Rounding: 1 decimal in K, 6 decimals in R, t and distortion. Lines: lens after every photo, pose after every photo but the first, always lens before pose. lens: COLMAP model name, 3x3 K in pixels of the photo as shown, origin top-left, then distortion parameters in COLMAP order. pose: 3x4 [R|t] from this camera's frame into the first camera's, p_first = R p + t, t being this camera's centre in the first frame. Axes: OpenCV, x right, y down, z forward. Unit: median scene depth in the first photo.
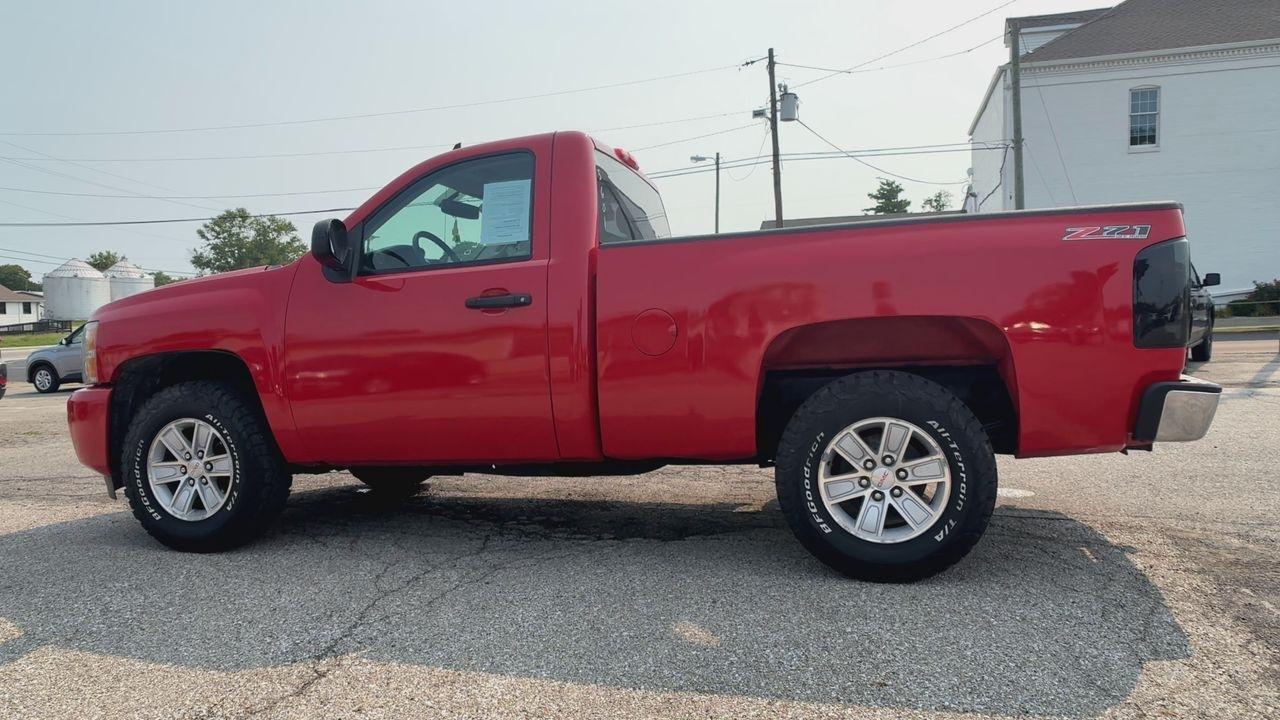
lens RADIAL K [[901.5, 0, 640.0], [0, 901.5, 360.0], [0, 0, 1]] dist [-0.011257, -0.005195]
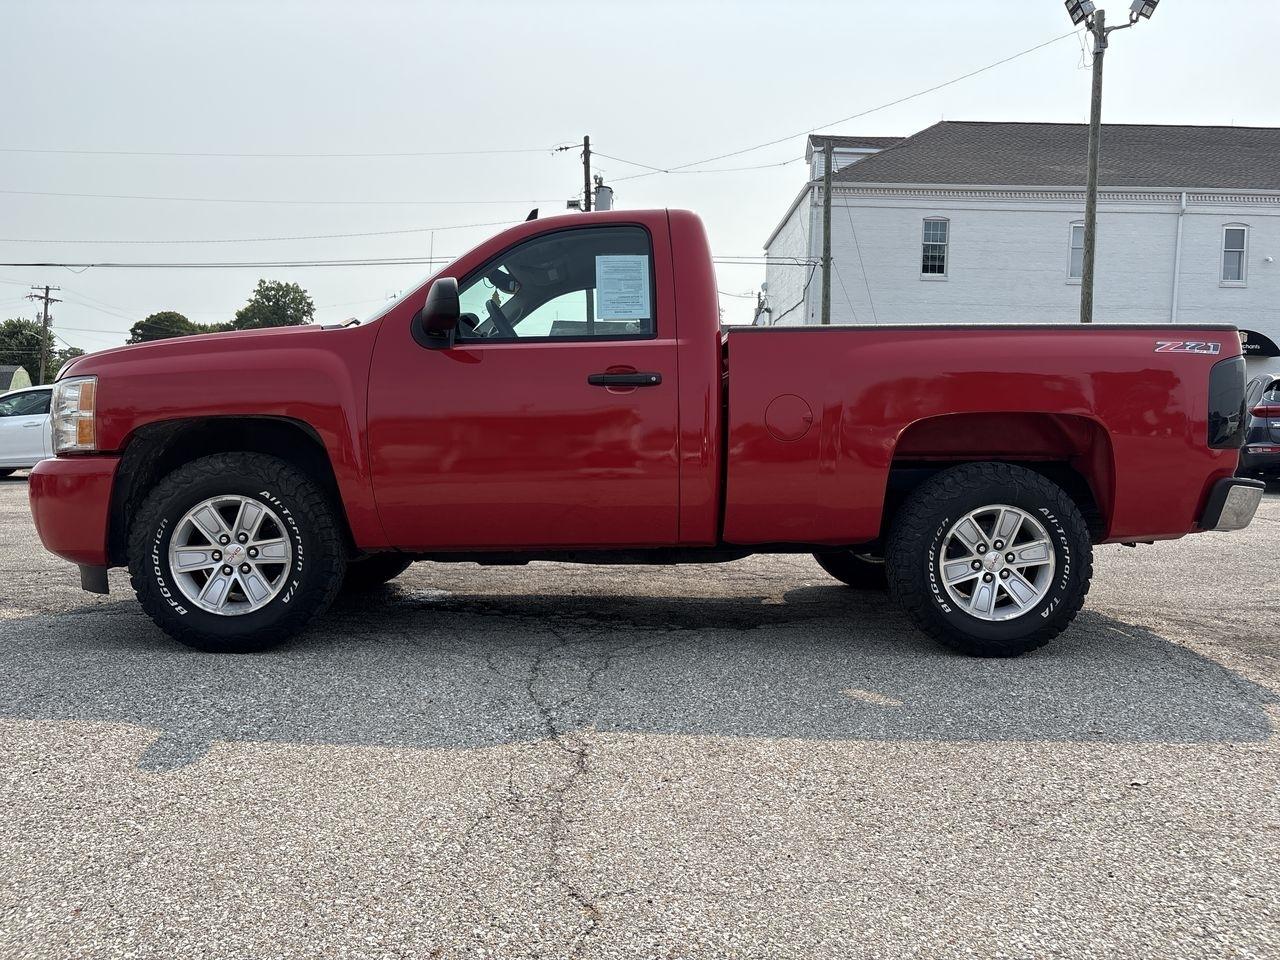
lens RADIAL K [[995.7, 0, 645.9], [0, 995.7, 470.6], [0, 0, 1]] dist [0.003150, -0.001300]
pose [[0.957739, 0.031030, 0.285960, -0.404979], [-0.029577, 0.999518, -0.009398, 0.038967], [-0.286114, 0.000543, 0.958196, -0.023759]]
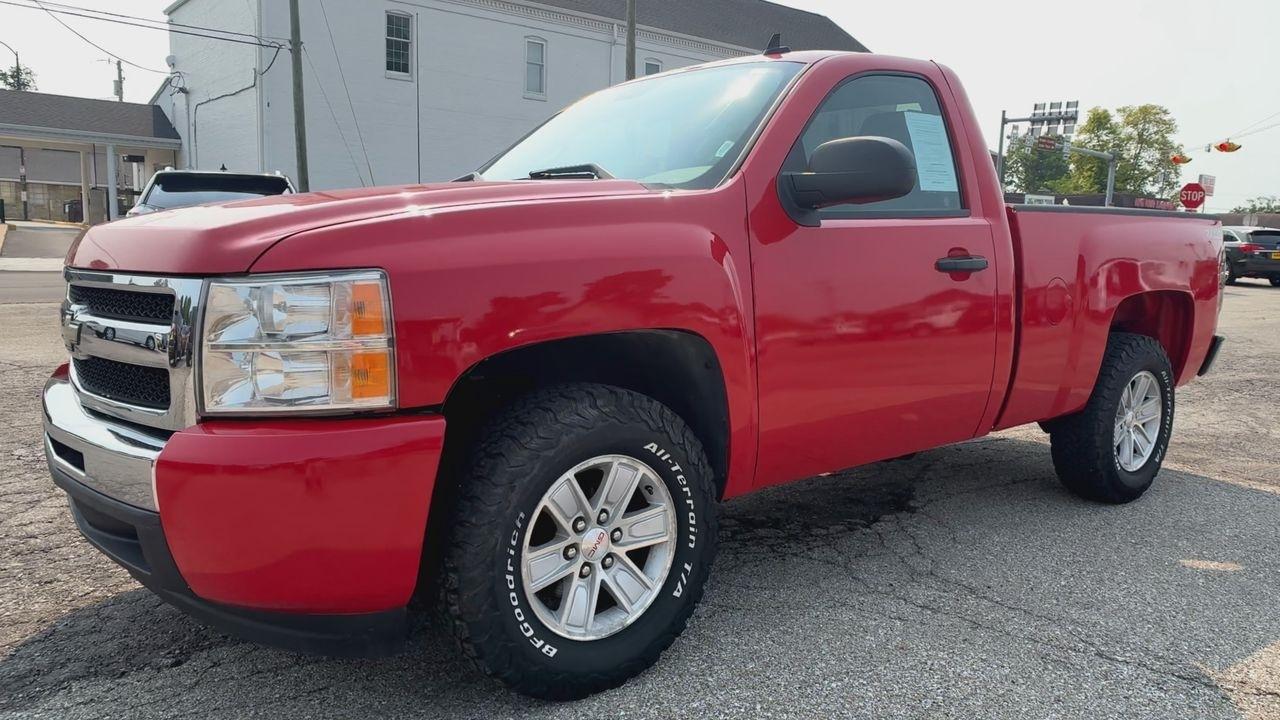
lens RADIAL K [[982.1, 0, 705.7], [0, 982.1, 361.0], [0, 0, 1]] dist [-0.009284, -0.009963]
pose [[0.534313, -0.061916, 0.843016, -0.988072], [-0.006223, 0.996999, 0.077170, -0.039633], [-0.845264, -0.046479, 0.532324, 0.645136]]
